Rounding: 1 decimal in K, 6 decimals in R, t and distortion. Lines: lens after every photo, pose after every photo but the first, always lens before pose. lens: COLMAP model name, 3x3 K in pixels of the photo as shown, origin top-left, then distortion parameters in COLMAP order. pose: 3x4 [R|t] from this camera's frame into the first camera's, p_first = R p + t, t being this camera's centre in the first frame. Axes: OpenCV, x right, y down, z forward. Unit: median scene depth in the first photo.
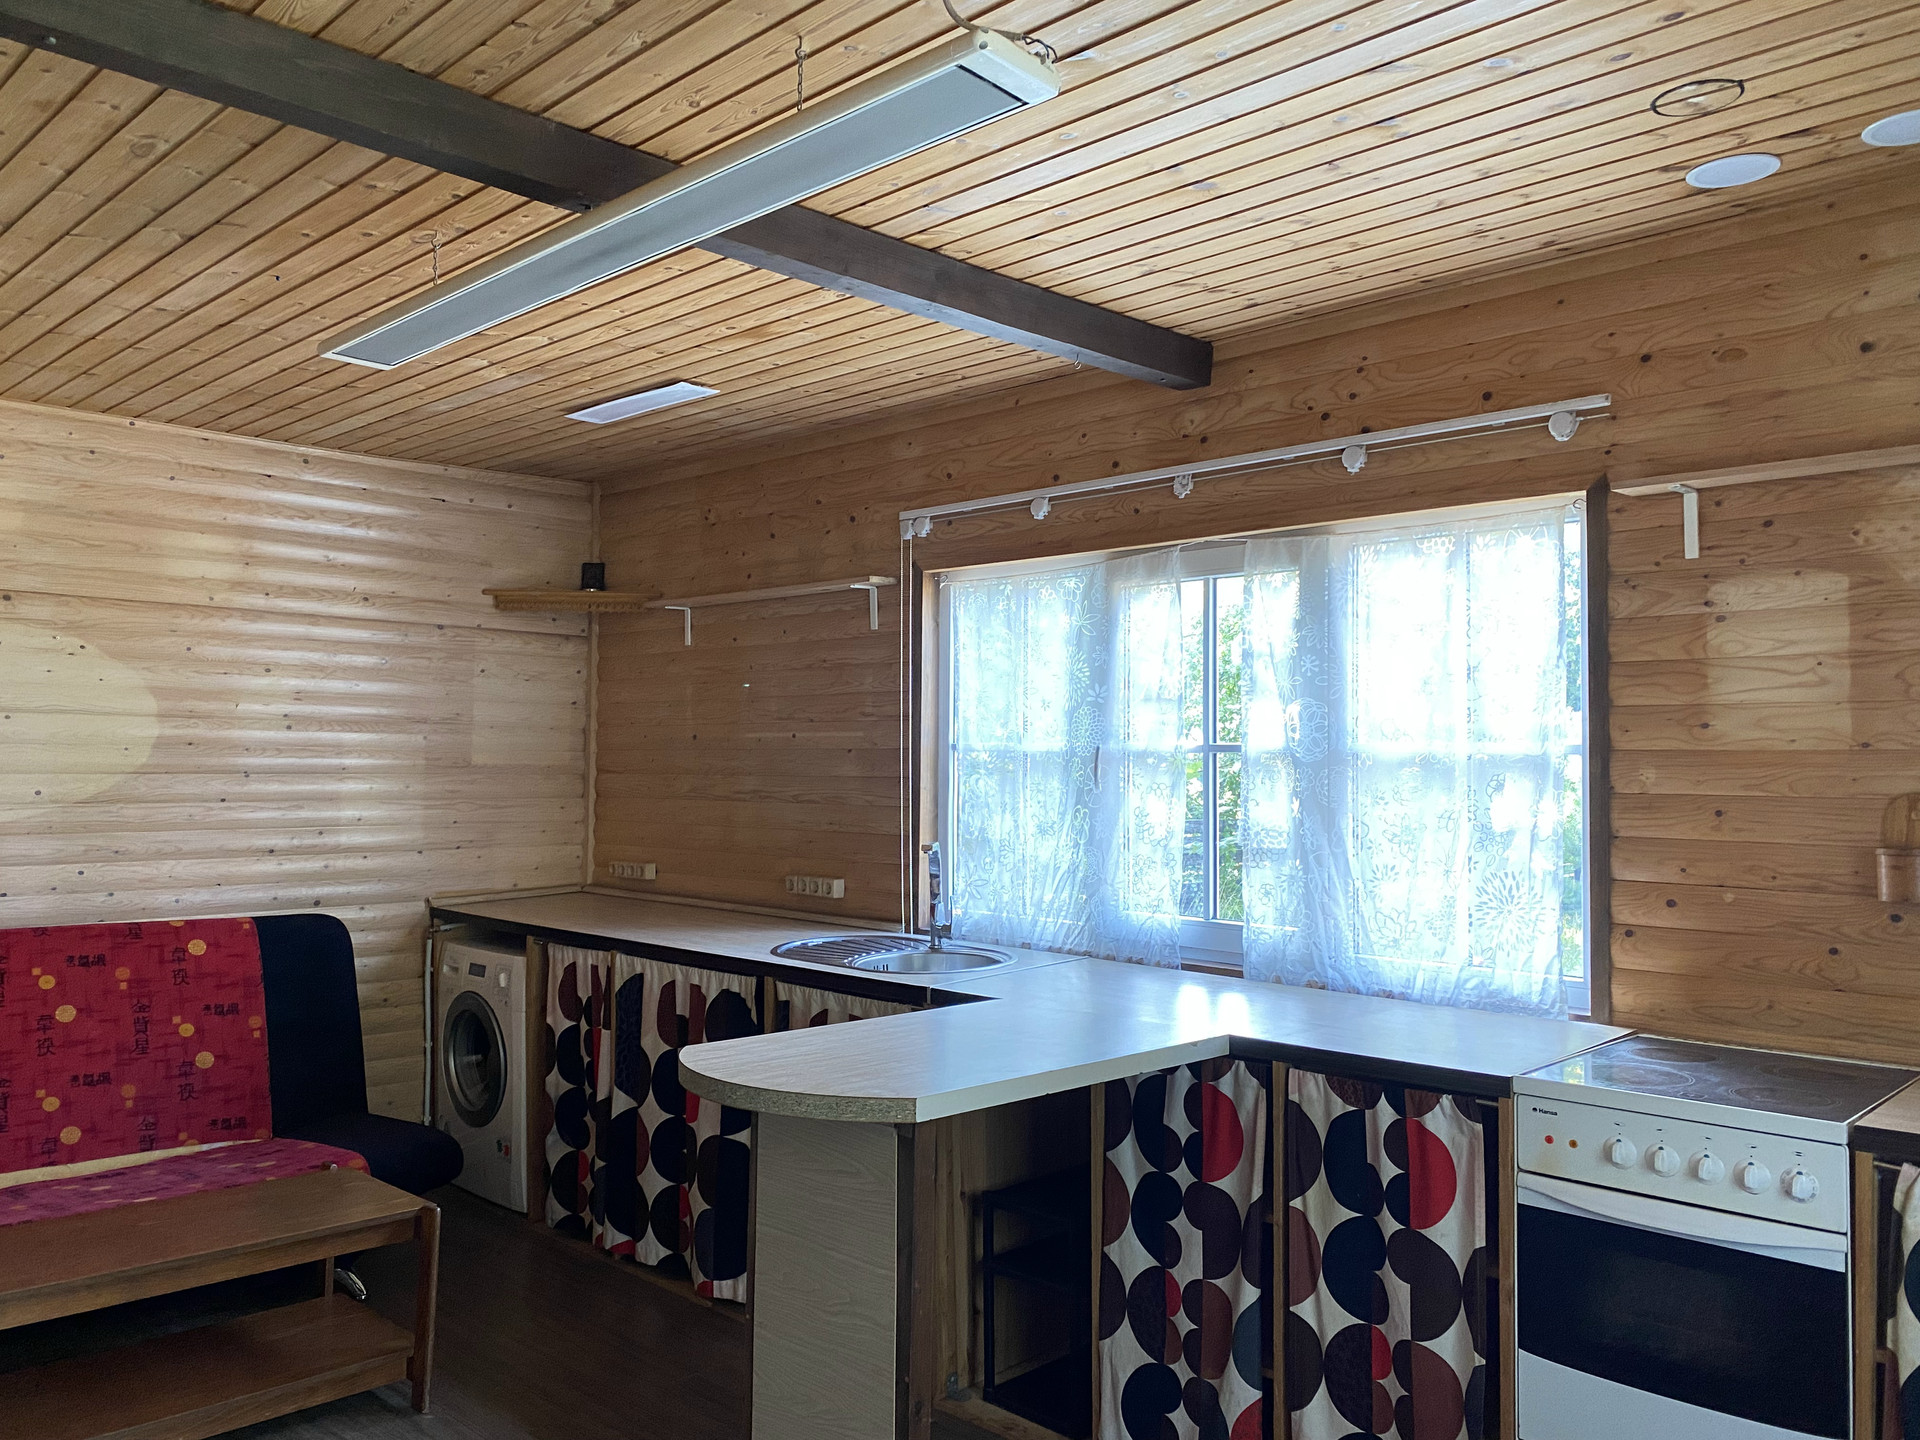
lens RADIAL K [[1460.8, 0, 963.9], [0, 1460.8, 719.2], [0, 0, 1]] dist [0.049286, -0.053589]
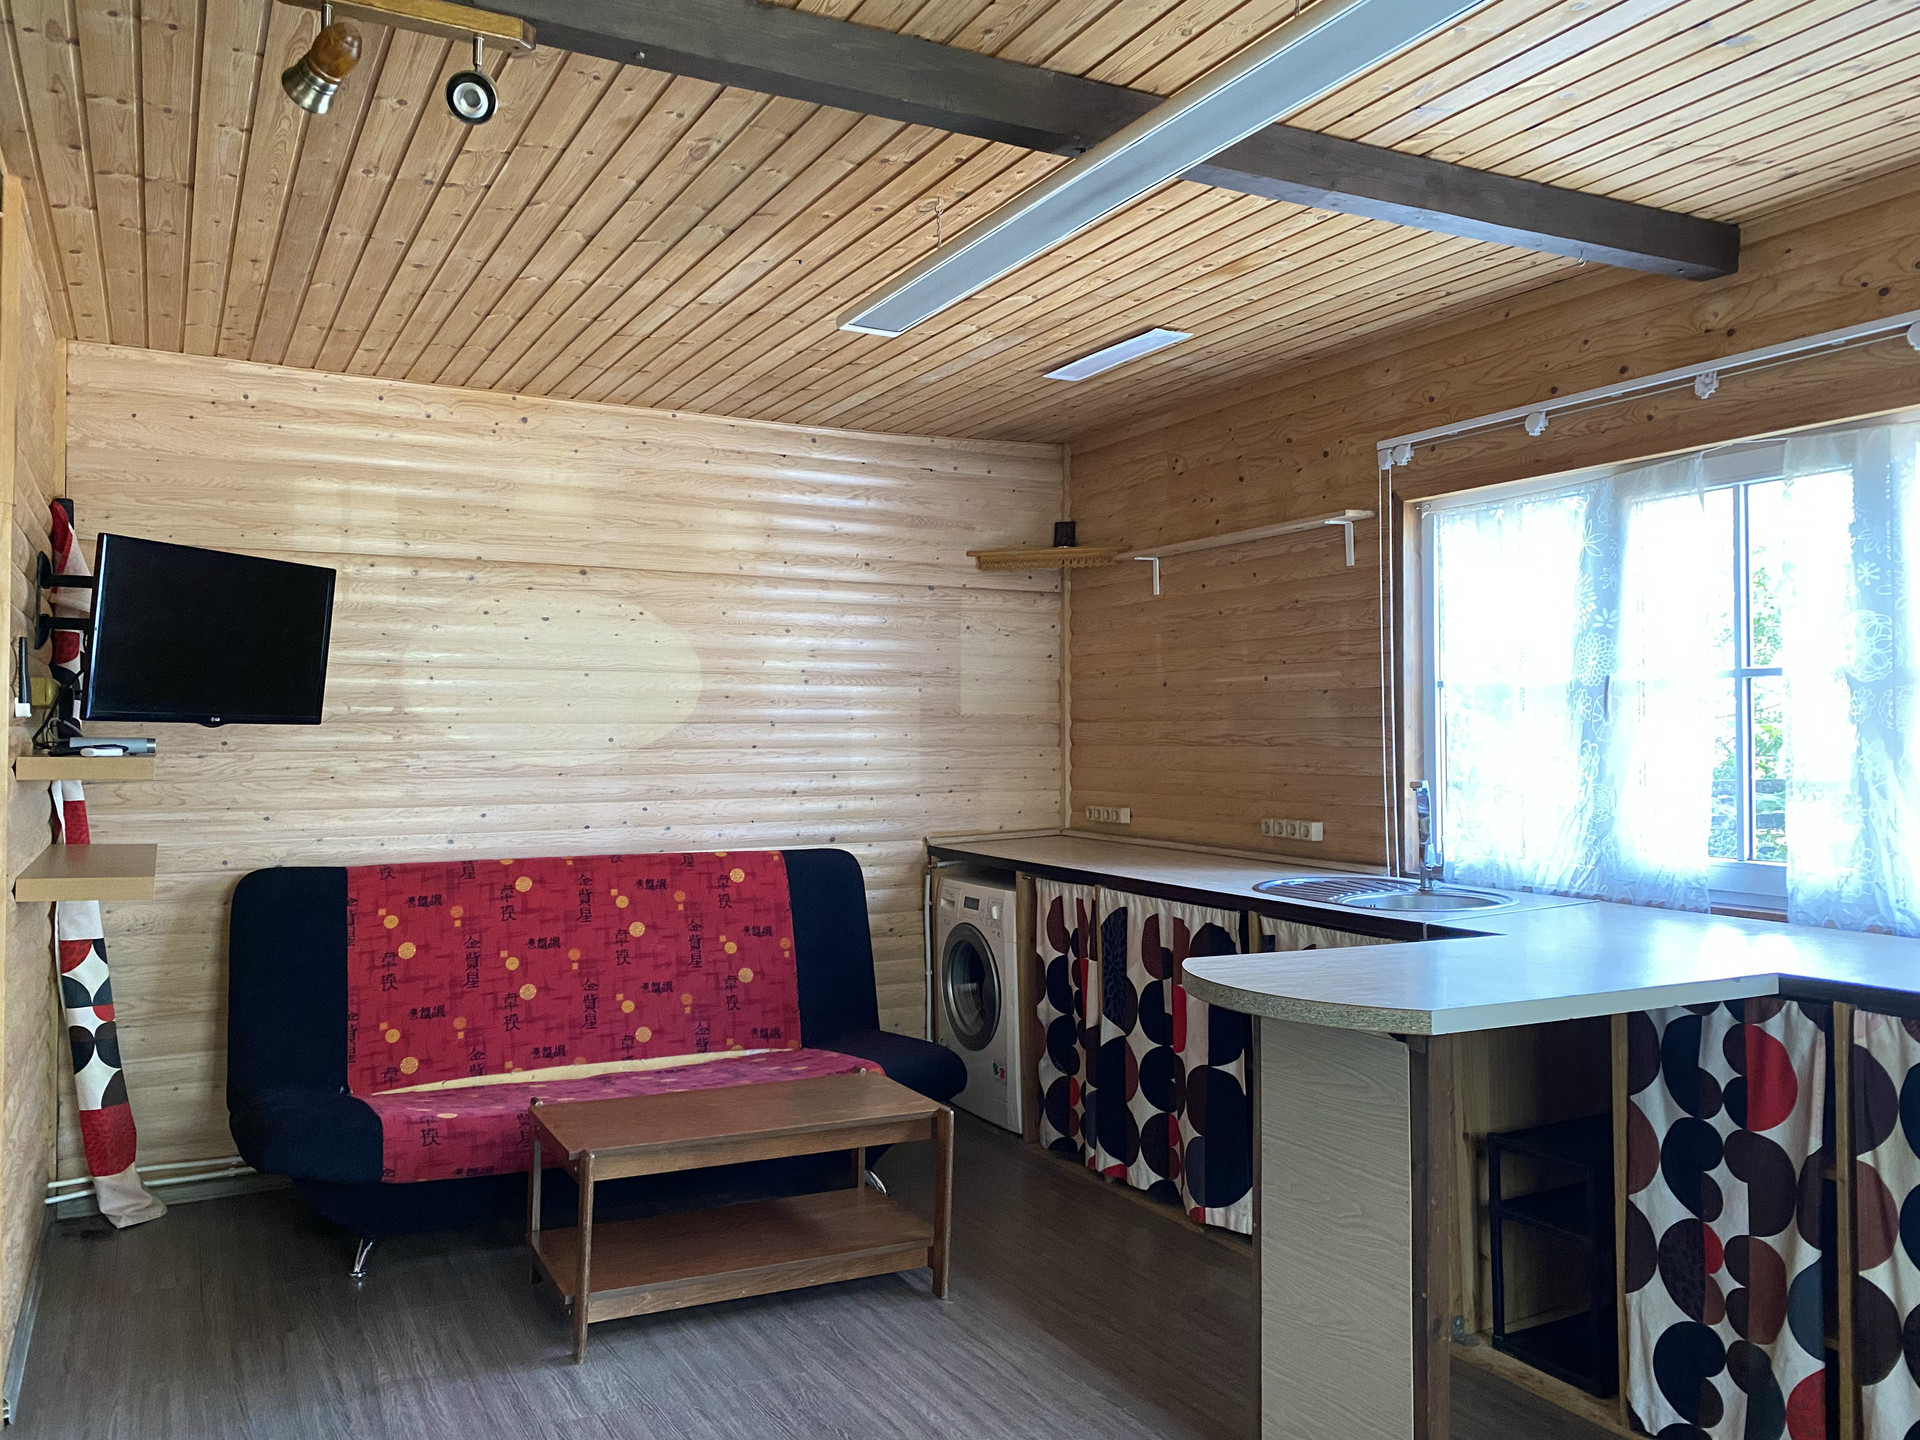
lens RADIAL K [[1460.8, 0, 969.4], [0, 1460.8, 714.3], [0, 0, 1]] dist [0.049286, -0.053589]
pose [[0.955236, -0.015589, -0.295433, -0.021474], [0.019731, 0.999744, 0.011046, 0.027786], [0.295185, -0.016381, 0.955300, -0.019615]]
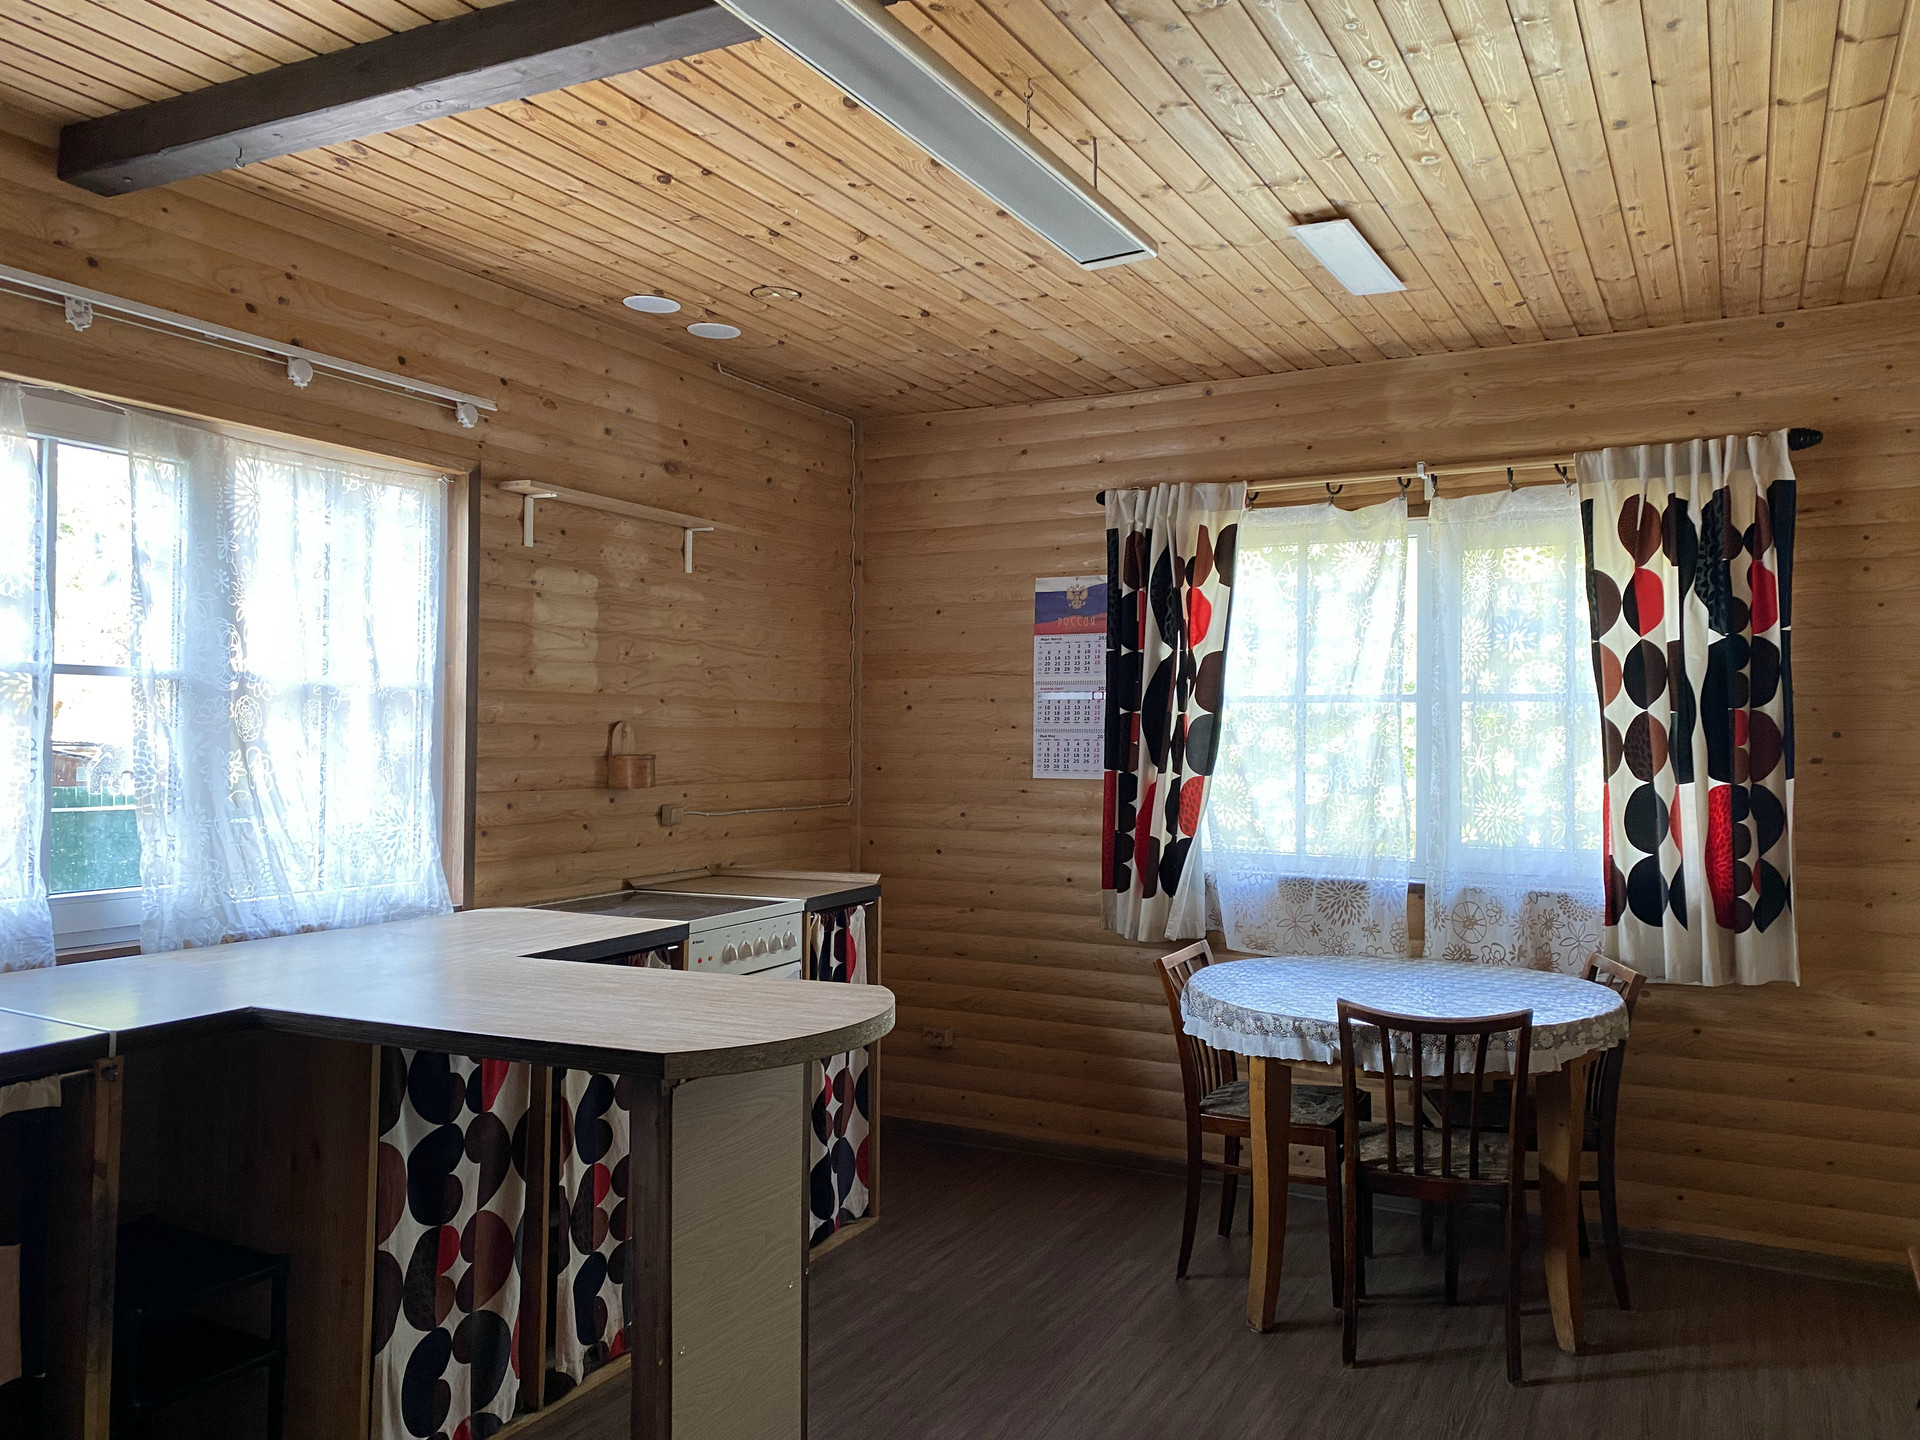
lens RADIAL K [[1460.8, 0, 969.2], [0, 1460.8, 715.3], [0, 0, 1]] dist [0.049286, -0.053589]
pose [[-0.283523, 0.002257, 0.958963, -0.729400], [-0.040567, 0.999074, -0.014345, 0.037947], [-0.958107, -0.042970, -0.283169, 0.803696]]
